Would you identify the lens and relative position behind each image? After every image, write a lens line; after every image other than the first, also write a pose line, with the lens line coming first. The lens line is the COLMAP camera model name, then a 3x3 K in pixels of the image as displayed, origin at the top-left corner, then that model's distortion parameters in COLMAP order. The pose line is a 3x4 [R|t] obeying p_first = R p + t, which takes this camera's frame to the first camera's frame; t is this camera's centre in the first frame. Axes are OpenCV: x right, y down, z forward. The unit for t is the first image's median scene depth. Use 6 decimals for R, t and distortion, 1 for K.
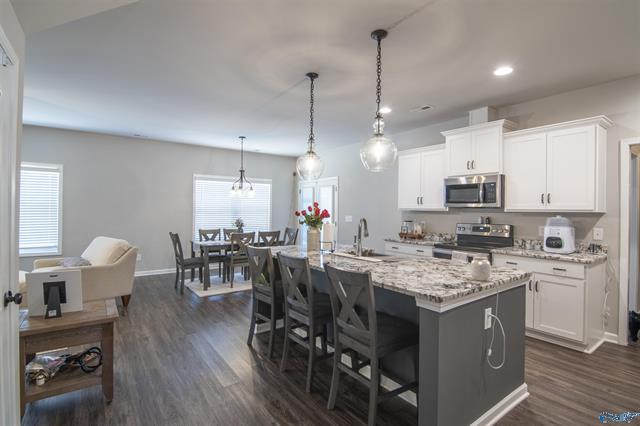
lens RADIAL K [[307.9, 0, 318.5], [0, 307.9, 208.6], [0, 0, 1]] dist [0.003584, 0.000486]
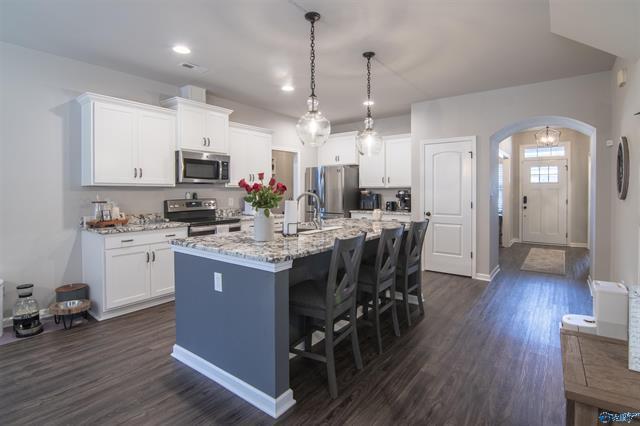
lens RADIAL K [[319.7, 0, 309.5], [0, 319.7, 197.2], [0, 0, 1]] dist [-0.001277, -0.000094]
pose [[-0.277331, -0.020140, 0.960563, -0.634003], [0.004203, 0.999745, 0.022175, 0.021527], [-0.960765, 0.010187, -0.277176, 0.969109]]
